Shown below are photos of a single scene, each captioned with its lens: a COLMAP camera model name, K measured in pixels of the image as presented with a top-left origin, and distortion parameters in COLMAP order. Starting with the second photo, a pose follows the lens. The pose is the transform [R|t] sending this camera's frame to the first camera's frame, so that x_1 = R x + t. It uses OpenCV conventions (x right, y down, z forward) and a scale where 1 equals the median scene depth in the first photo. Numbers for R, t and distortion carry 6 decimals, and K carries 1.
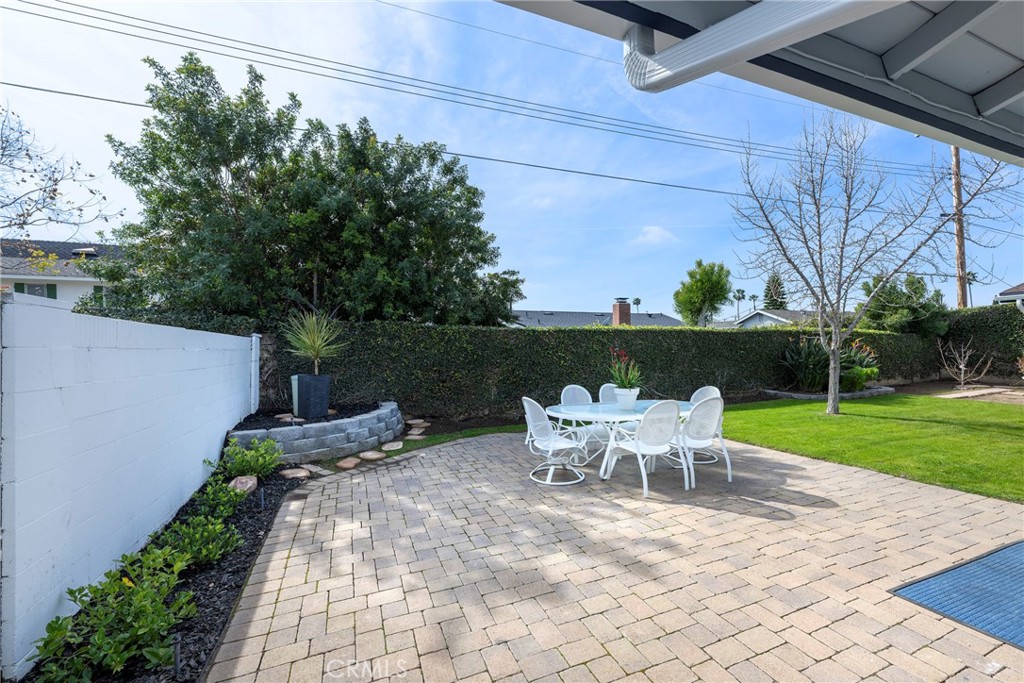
lens RADIAL K [[412.5, 0, 507.7], [0, 412.5, 352.2], [0, 0, 1]] dist [-0.008073, 0.000945]
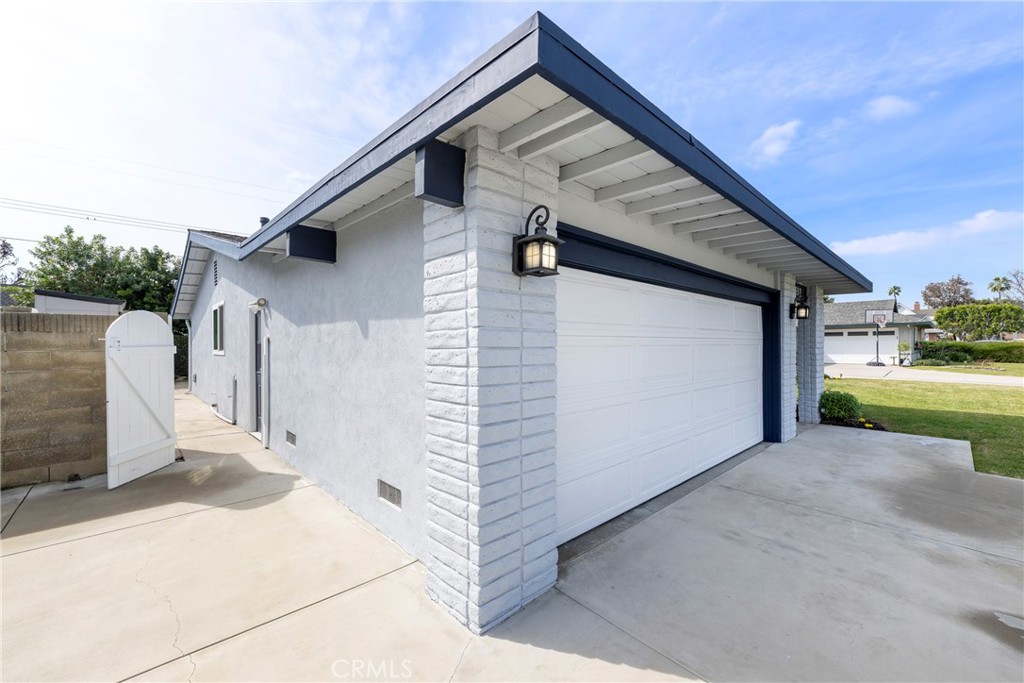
lens RADIAL K [[412.5, 0, 506.4], [0, 412.5, 345.3], [0, 0, 1]] dist [-0.008073, 0.000945]
pose [[0.926571, 0.008455, 0.376026, 0.663467], [-0.001004, 0.999799, -0.020008, 0.028824], [-0.376119, 0.018161, 0.926393, -2.021564]]
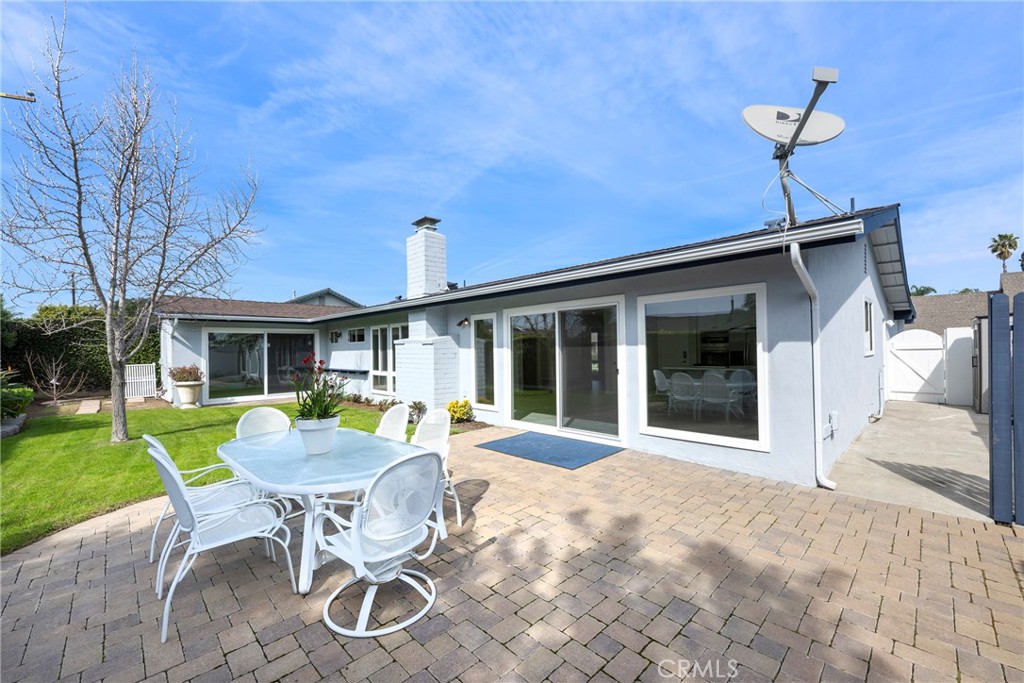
lens RADIAL K [[412.5, 0, 504.3], [0, 412.5, 342.0], [0, 0, 1]] dist [-0.008073, 0.000945]
pose [[-0.387083, 0.035934, 0.921344, -0.259143], [0.032124, 0.999159, -0.025473, 0.002567], [-0.921485, 0.019737, -0.387912, 0.669015]]
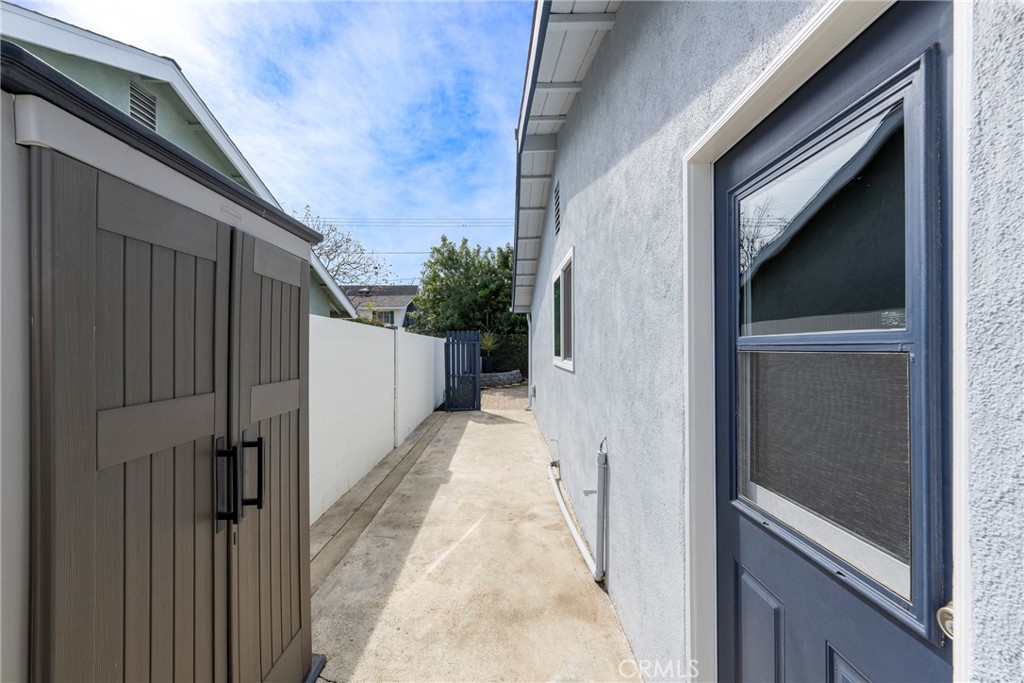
lens RADIAL K [[412.5, 0, 503.1], [0, 412.5, 342.9], [0, 0, 1]] dist [-0.008073, 0.000945]
pose [[0.934149, 0.005859, -0.356836, 0.475397], [-0.012328, 0.999798, -0.015856, 0.008803], [0.356671, 0.019211, 0.934032, -1.212374]]
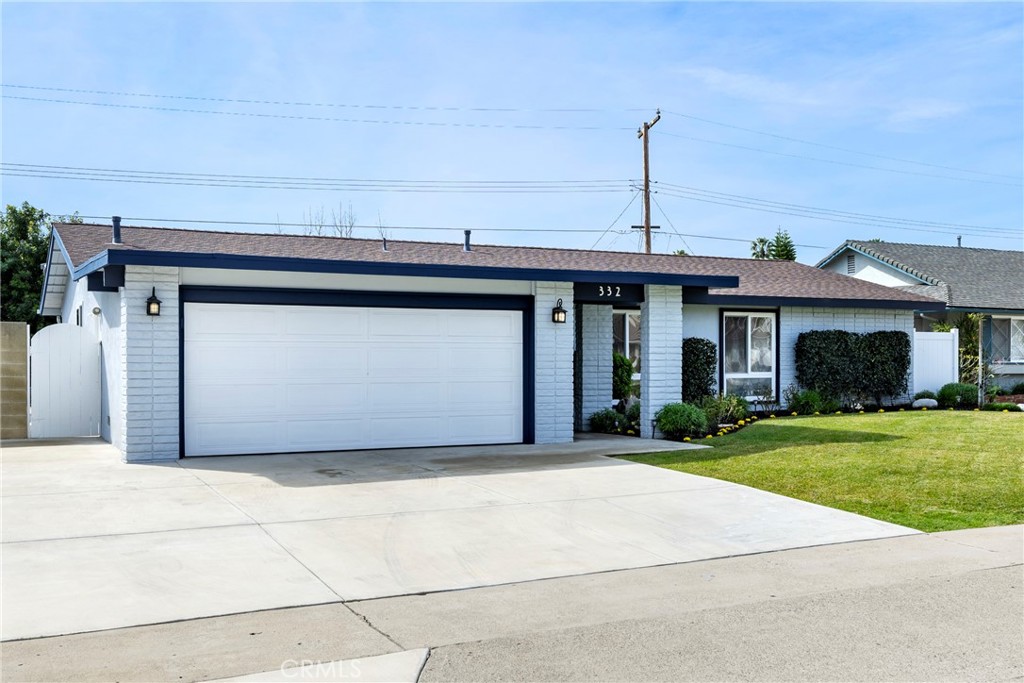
lens RADIAL K [[1056.5, 0, 520.7], [0, 1056.5, 350.4], [0, 0, 1]] dist [0.046868, 0.000000]
pose [[0.994060, 0.014244, 0.107899, 1.184496], [-0.011817, 0.999663, -0.023092, 0.062273], [-0.108191, 0.021680, 0.993894, -3.507365]]
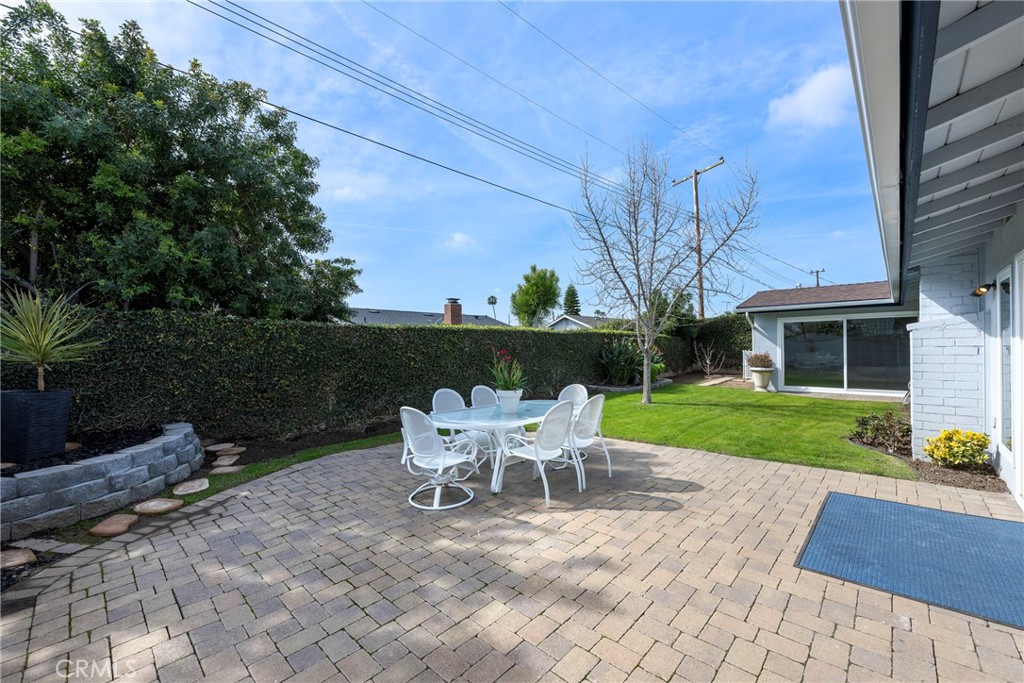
lens RADIAL K [[412.5, 0, 511.9], [0, 412.5, 347.9], [0, 0, 1]] dist [-0.008073, 0.000945]
pose [[0.901643, -0.001876, 0.432477, -0.074313], [0.007542, 0.999907, -0.011386, 0.001812], [-0.432415, 0.013528, 0.901573, 0.105872]]
